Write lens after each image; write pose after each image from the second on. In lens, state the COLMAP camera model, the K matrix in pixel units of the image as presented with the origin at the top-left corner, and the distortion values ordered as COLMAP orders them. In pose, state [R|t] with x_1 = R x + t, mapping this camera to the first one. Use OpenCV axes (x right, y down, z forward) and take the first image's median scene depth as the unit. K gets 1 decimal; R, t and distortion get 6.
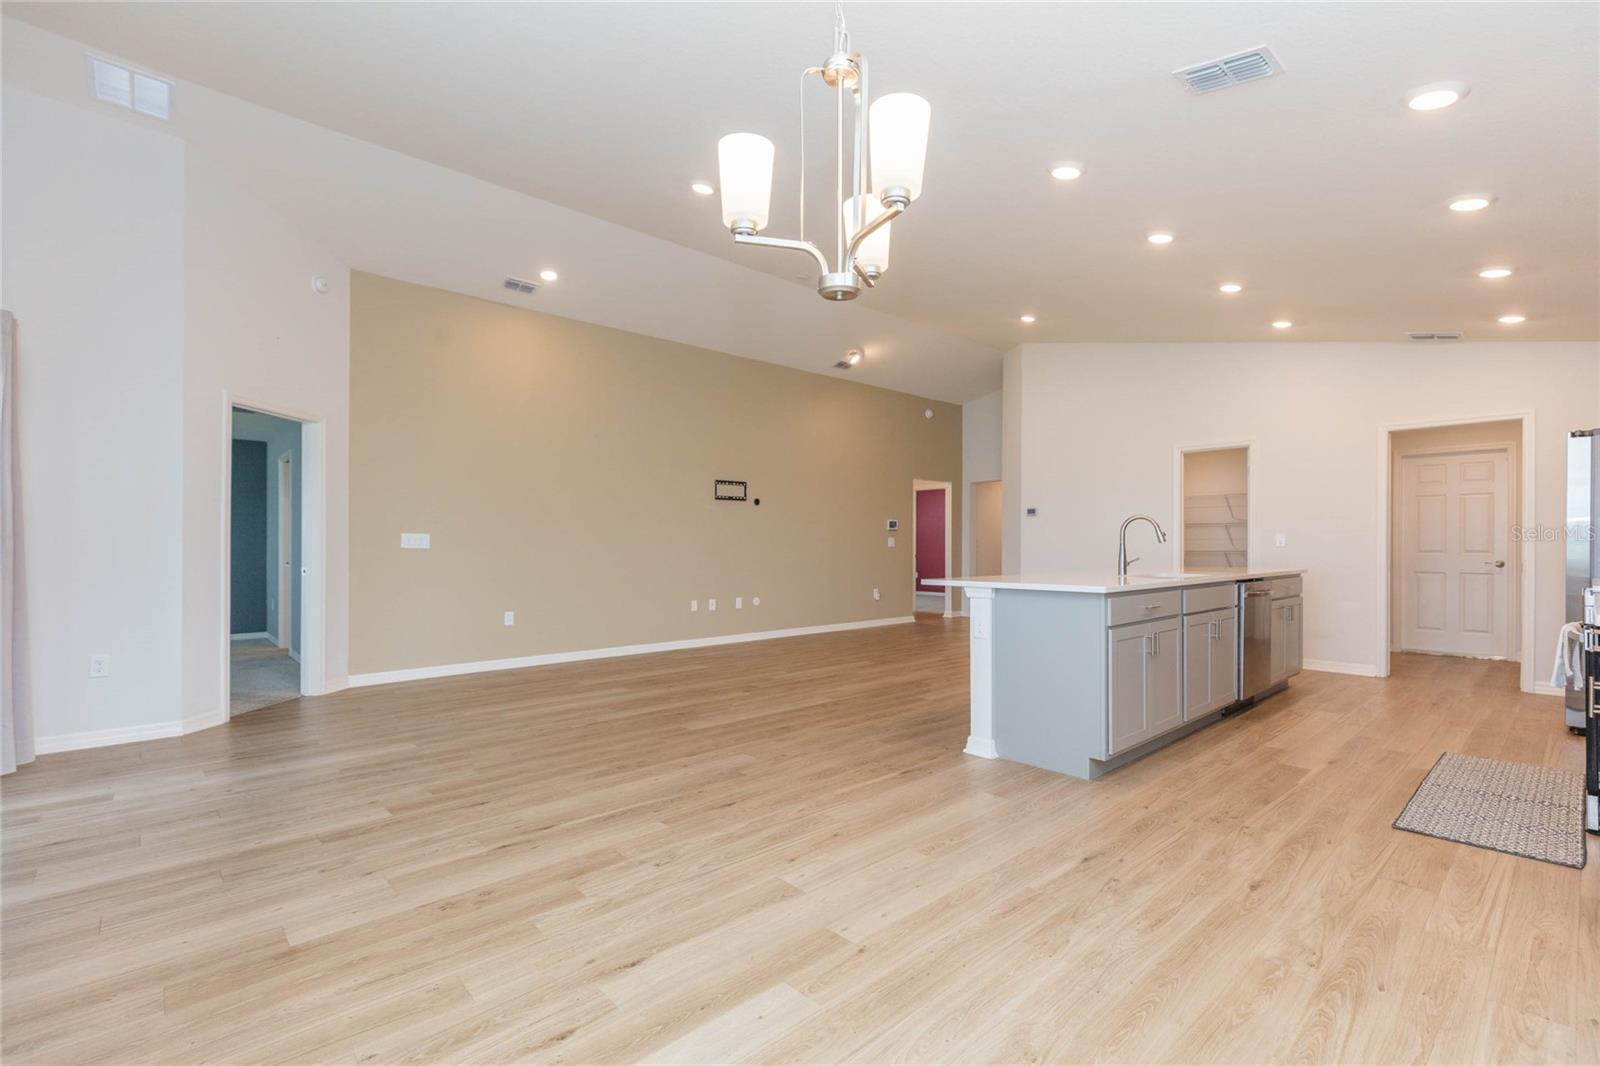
lens RADIAL K [[708.8, 0, 818.9], [0, 708.8, 541.8], [0, 0, 1]] dist [0.000716, -0.000072]
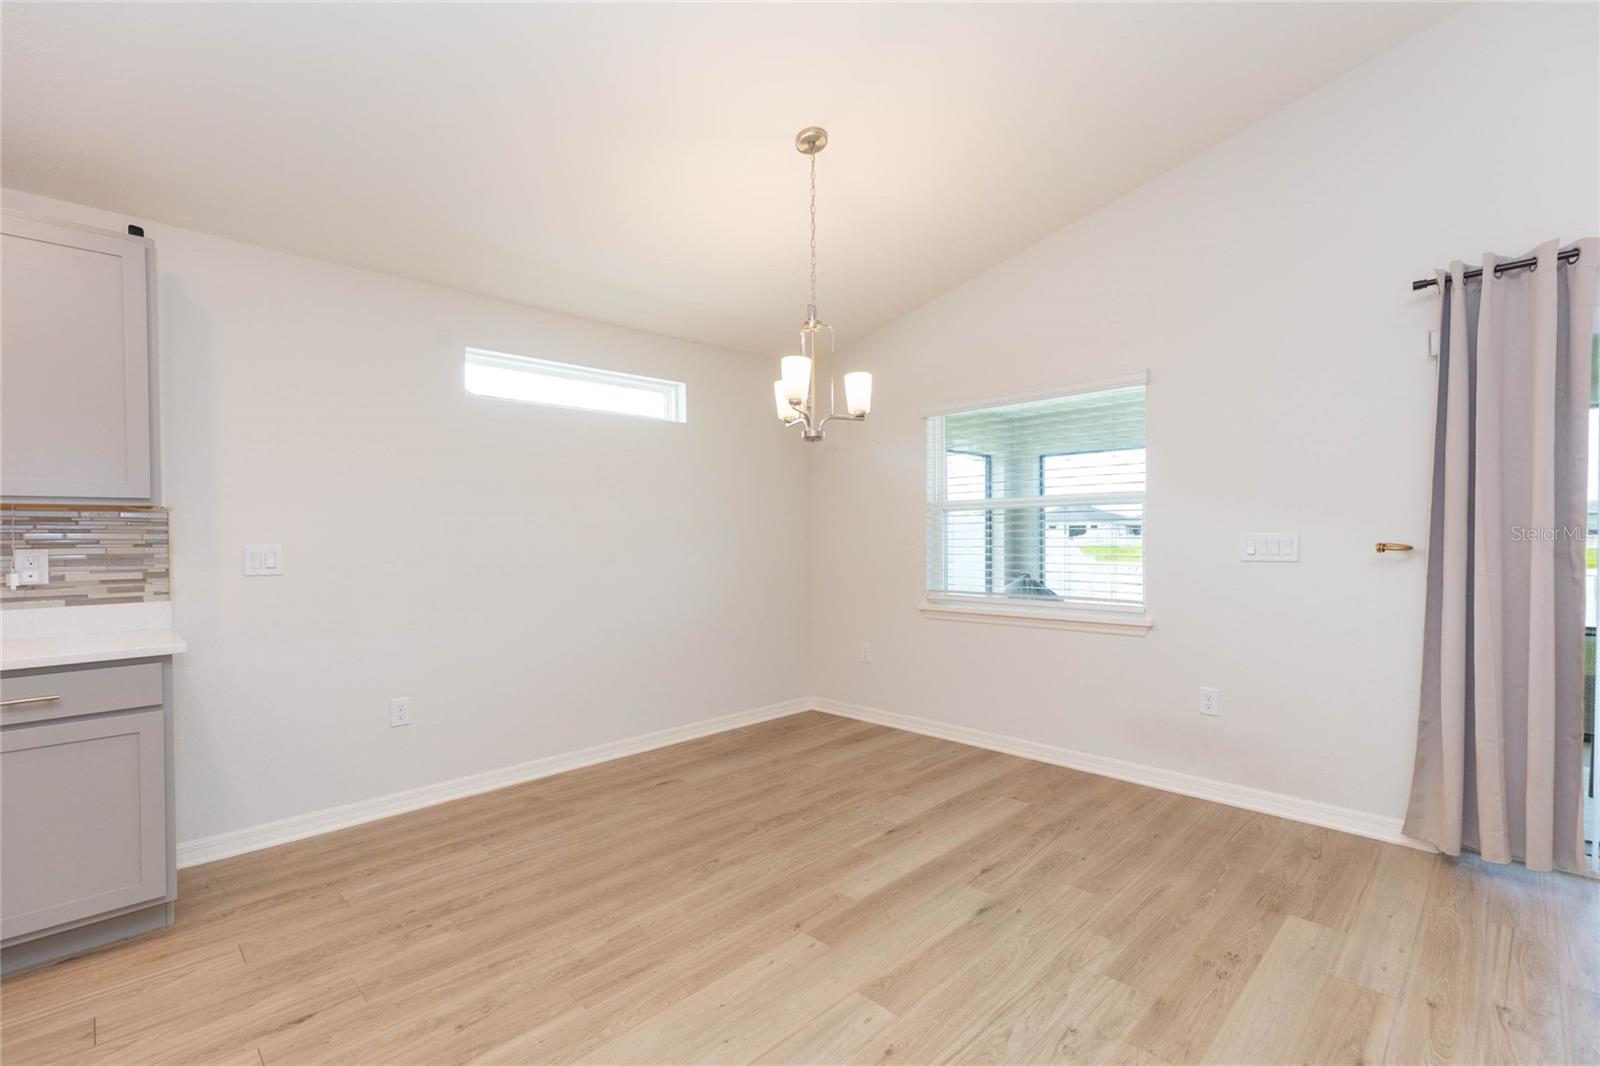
lens RADIAL K [[715.6, 0, 809.8], [0, 715.6, 551.5], [0, 0, 1]] dist [0.001606, 0.000034]
pose [[-0.999370, 0.014420, -0.032427, 0.049493], [0.013900, 0.999772, 0.016208, -0.039876], [0.032653, 0.015747, -0.999343, 1.544893]]
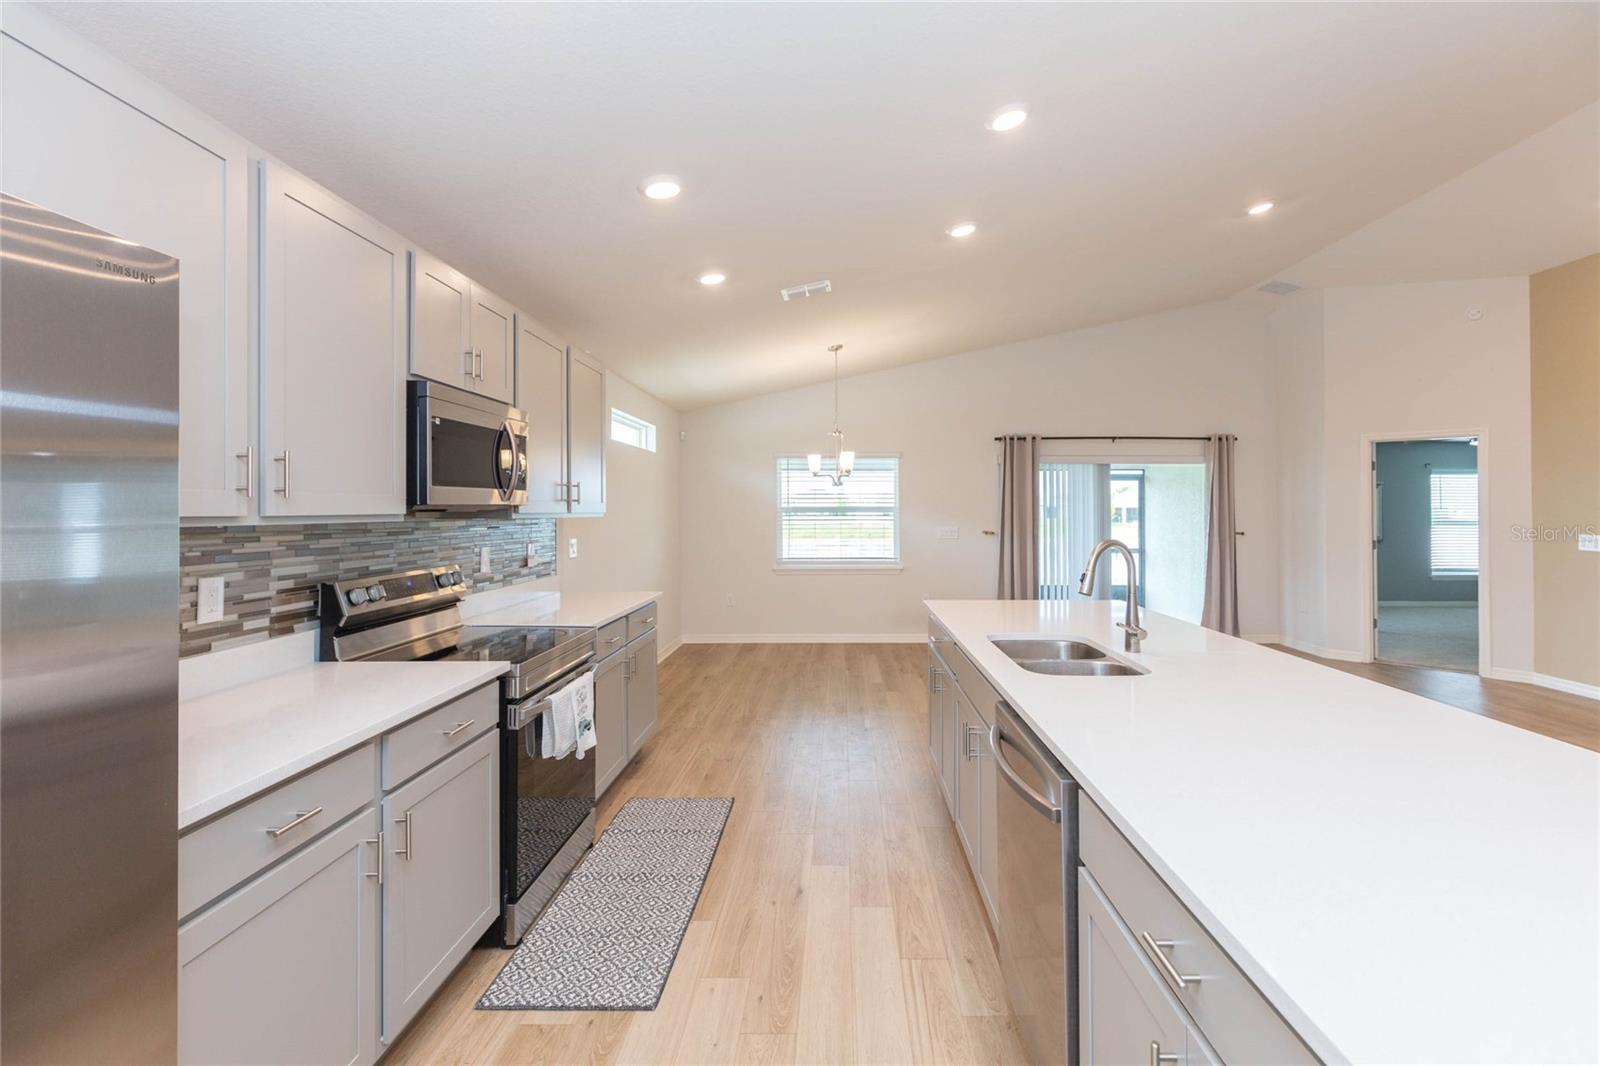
lens RADIAL K [[732.0, 0, 839.0], [0, 732.0, 511.1], [0, 0, 1]] dist [0.001301, -0.000128]
pose [[-0.686722, 0.003147, -0.726913, 1.659257], [0.006062, 0.999981, -0.001398, -0.101349], [0.726895, -0.005366, -0.686728, 2.074654]]
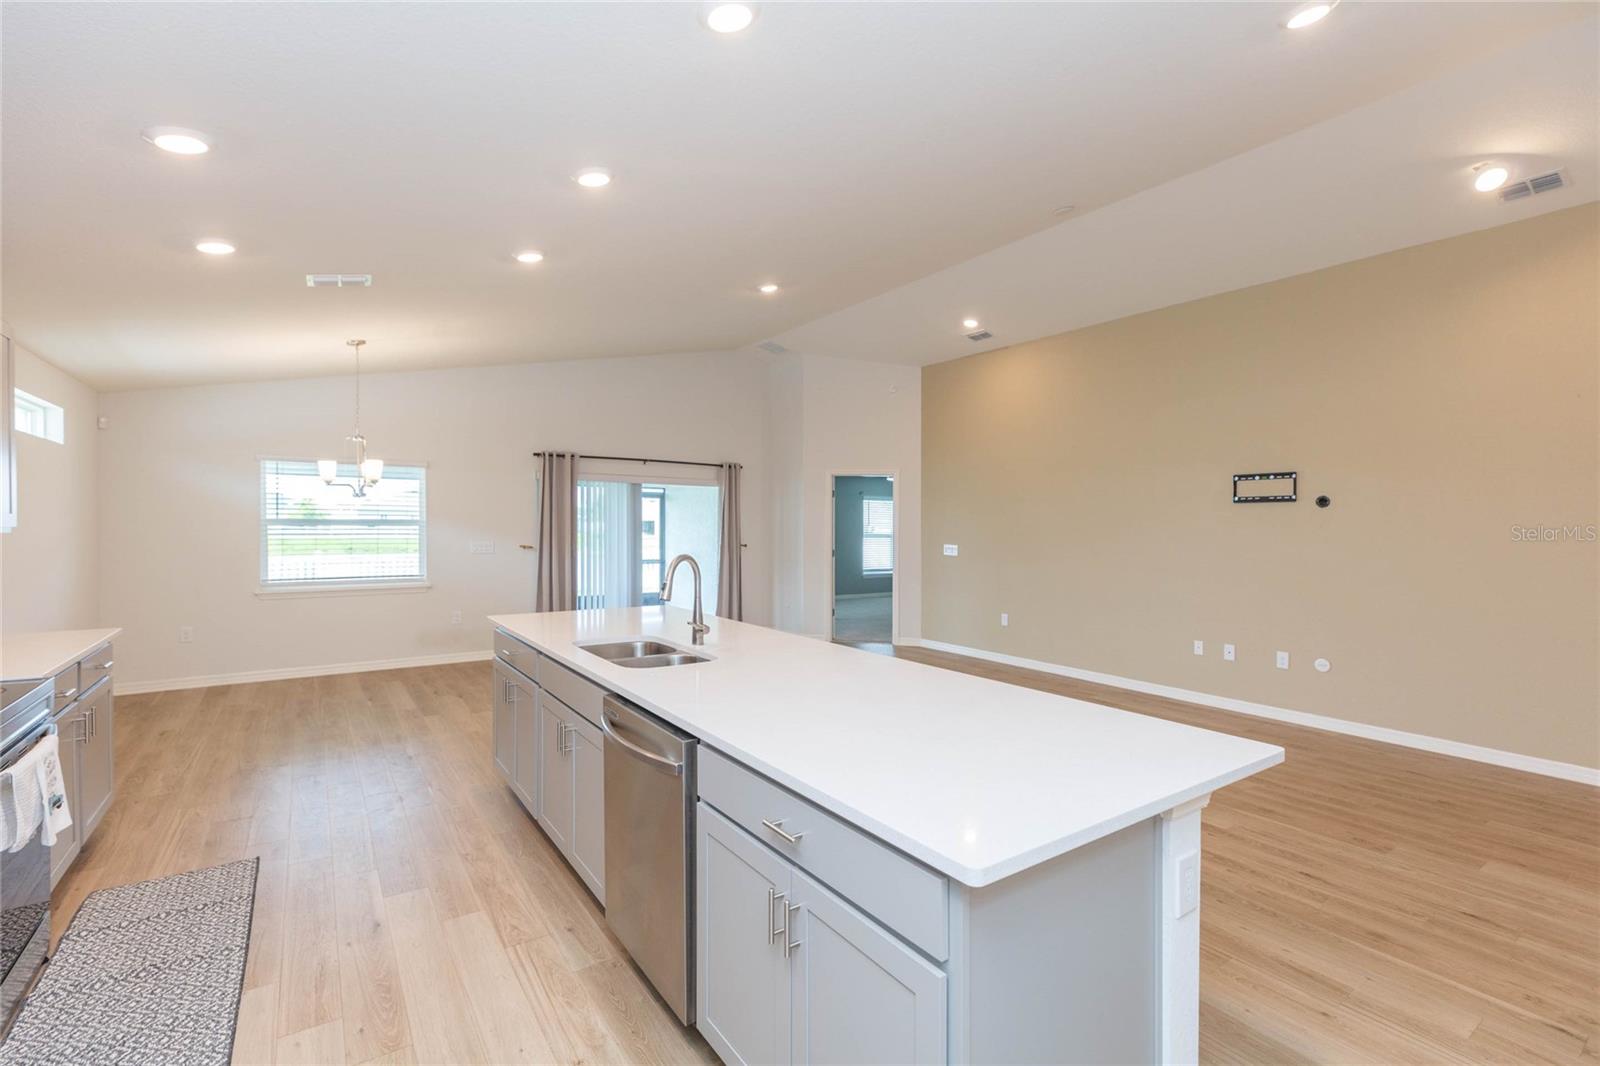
lens RADIAL K [[717.7, 0, 813.4], [0, 717.7, 529.8], [0, 0, 1]] dist [0.001563, 0.000146]
pose [[-0.137406, 0.008260, -0.990480, 1.823741], [-0.003192, 0.999956, 0.008782, -0.113220], [0.990510, 0.004368, -0.137373, 2.041670]]
